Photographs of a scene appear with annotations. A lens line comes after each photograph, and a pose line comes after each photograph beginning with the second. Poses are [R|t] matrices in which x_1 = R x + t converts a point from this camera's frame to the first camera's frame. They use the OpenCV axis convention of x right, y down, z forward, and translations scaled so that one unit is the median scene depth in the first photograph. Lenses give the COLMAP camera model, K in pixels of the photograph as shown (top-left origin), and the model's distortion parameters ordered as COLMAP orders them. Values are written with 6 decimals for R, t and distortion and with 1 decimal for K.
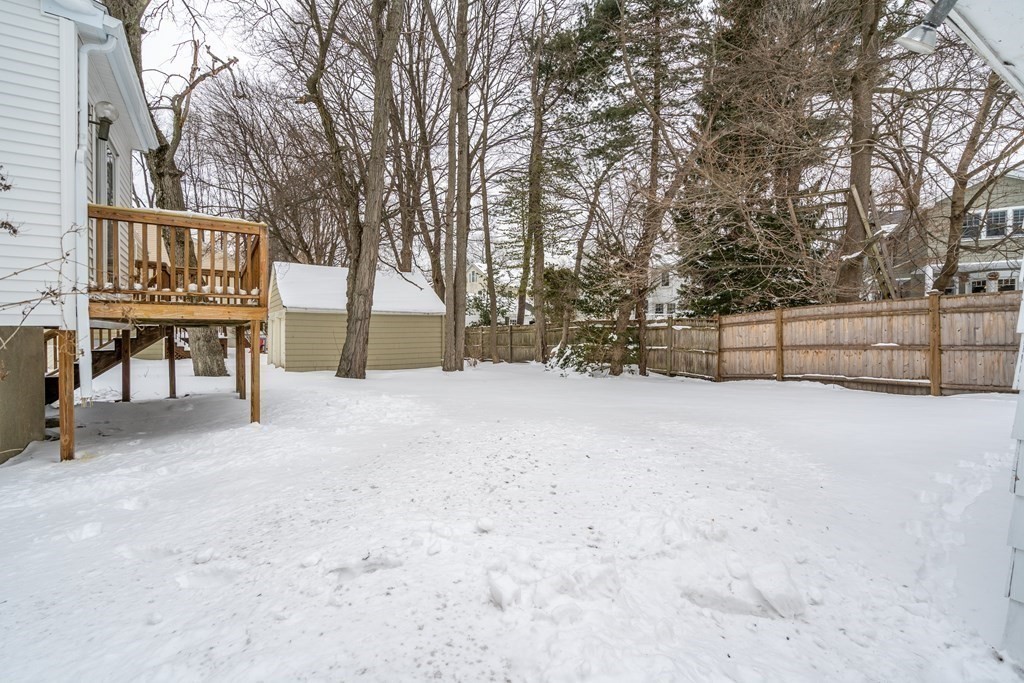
lens RADIAL K [[465.7, 0, 509.8], [0, 465.7, 338.9], [0, 0, 1]] dist [0.001795, 0.000645]
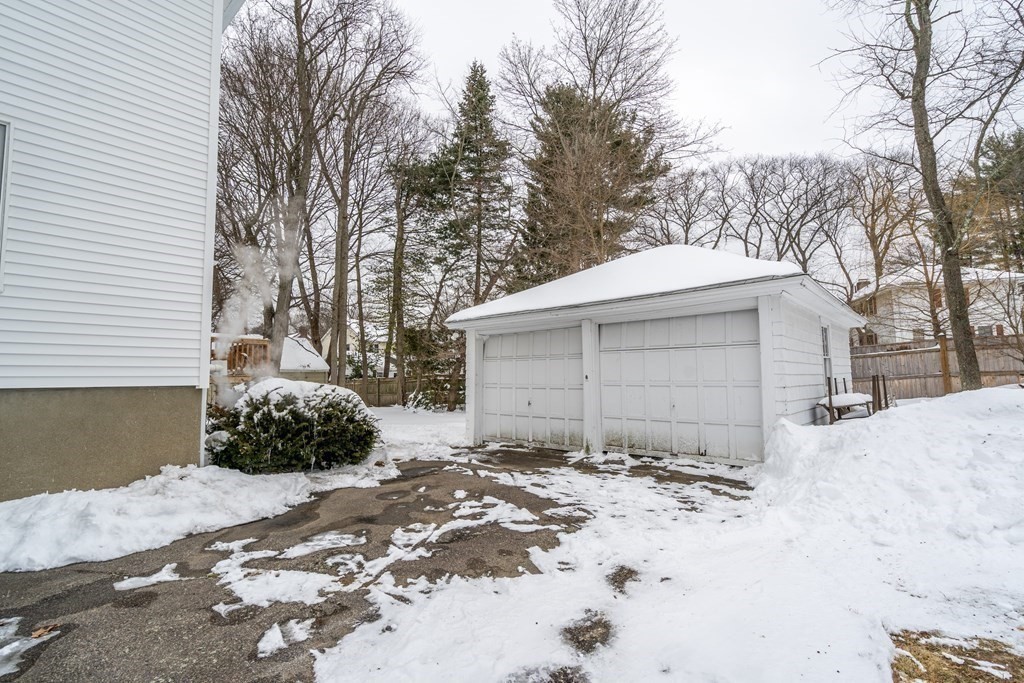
lens RADIAL K [[465.7, 0, 511.7], [0, 465.7, 341.7], [0, 0, 1]] dist [0.001795, 0.000645]
pose [[0.960102, 0.013052, 0.279344, -0.004751], [0.014217, 0.995341, -0.095368, 0.000095], [-0.279287, 0.095534, 0.955443, -0.350351]]
